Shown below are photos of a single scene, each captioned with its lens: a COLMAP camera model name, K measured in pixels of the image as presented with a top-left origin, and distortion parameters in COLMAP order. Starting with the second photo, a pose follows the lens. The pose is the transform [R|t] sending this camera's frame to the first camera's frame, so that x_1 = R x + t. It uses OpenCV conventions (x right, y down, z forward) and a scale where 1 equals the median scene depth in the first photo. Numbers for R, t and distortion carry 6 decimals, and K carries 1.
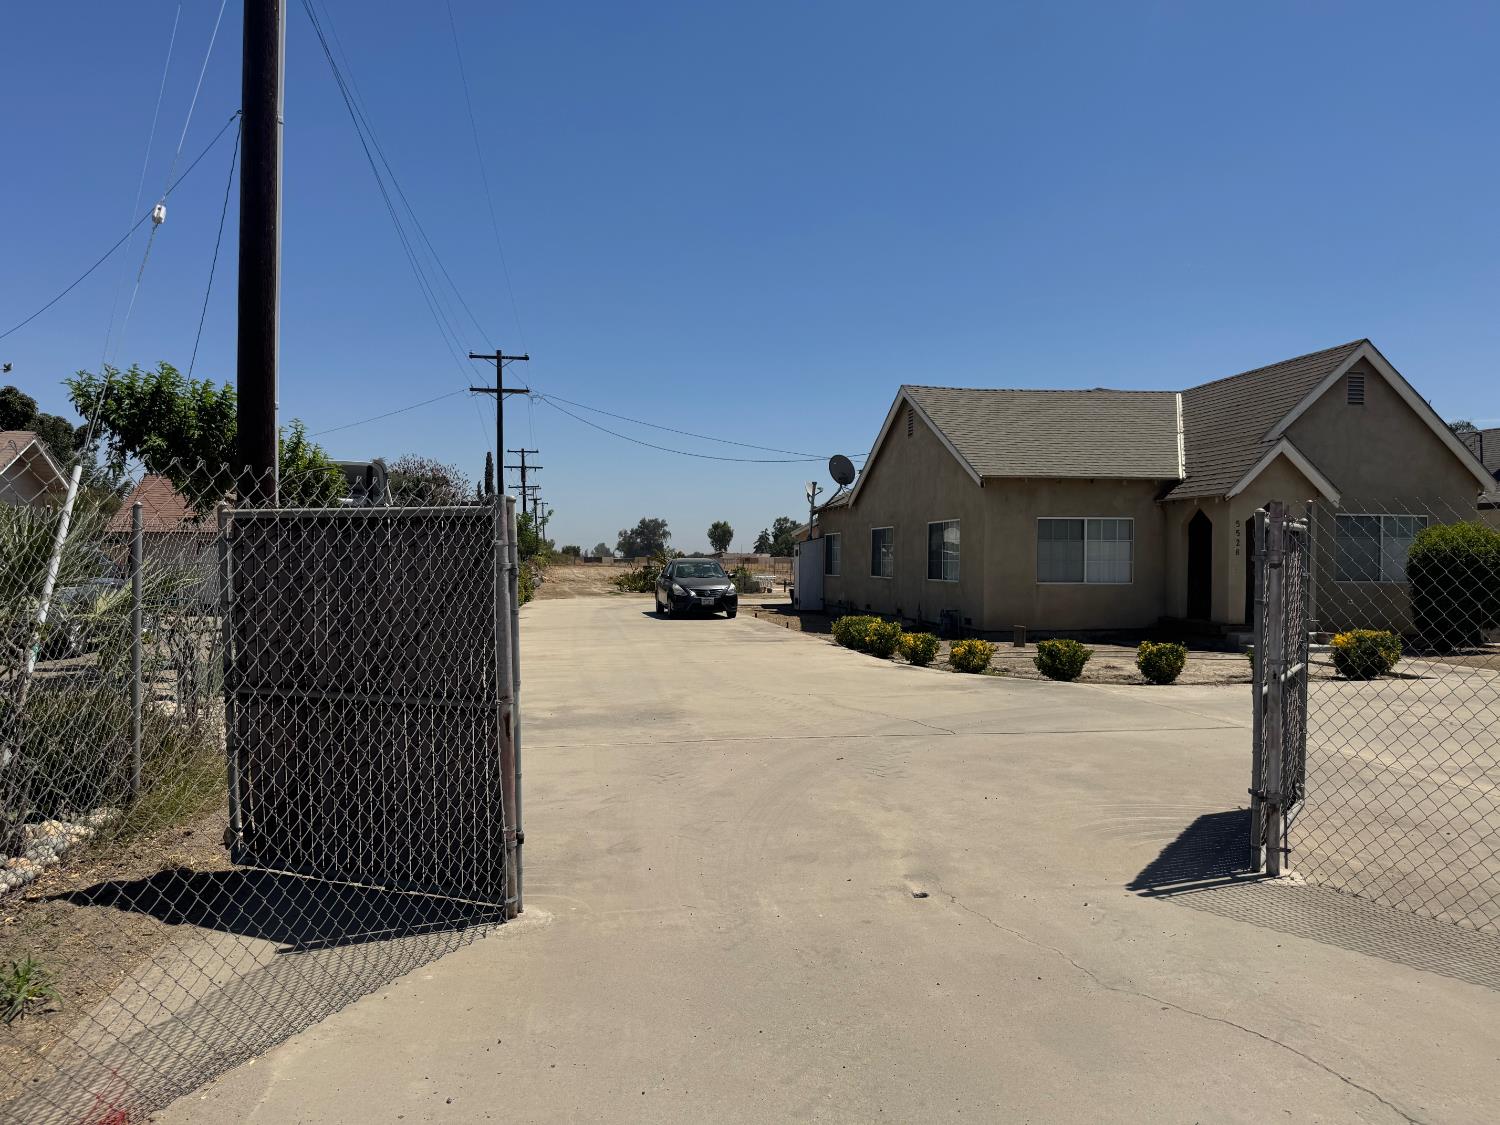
lens RADIAL K [[1051.8, 0, 758.3], [0, 1051.8, 566.7], [0, 0, 1]] dist [0.104553, -0.147532]
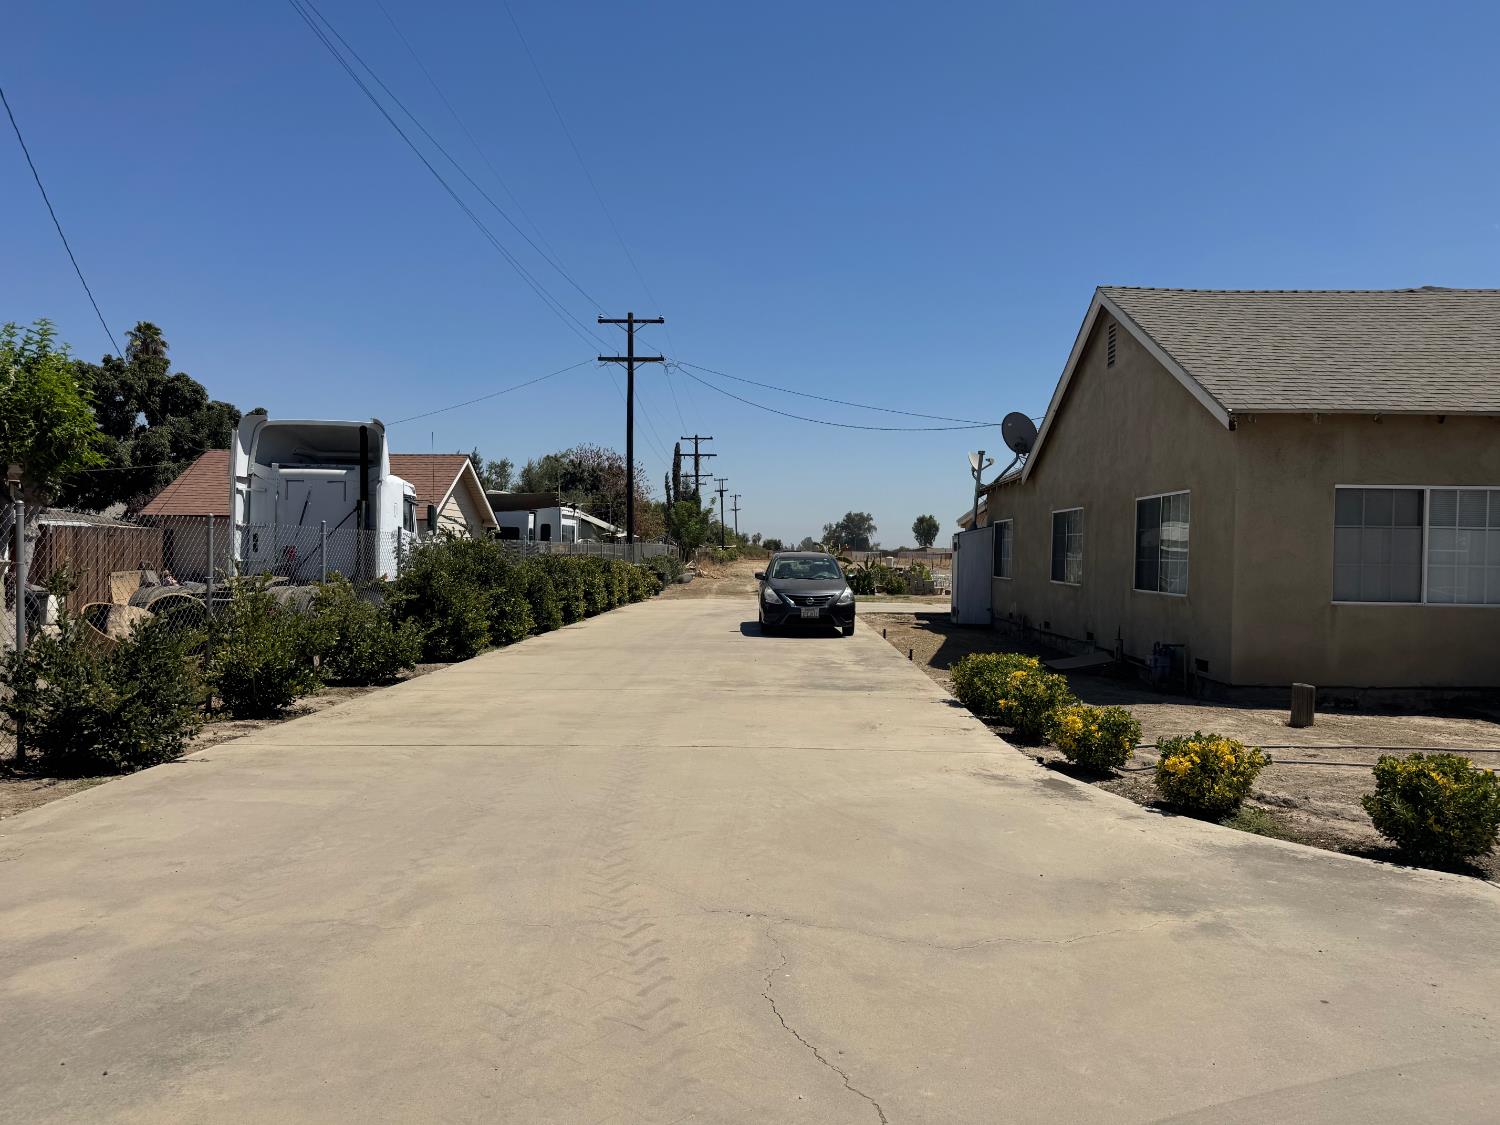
lens RADIAL K [[1061.5, 0, 733.3], [0, 1061.5, 570.1], [0, 0, 1]] dist [0.118946, -0.252436]
pose [[0.976568, 0.014289, -0.214734, 0.050350], [-0.012475, 0.999874, 0.009799, -0.002338], [0.214847, -0.006891, 0.976623, 0.252653]]
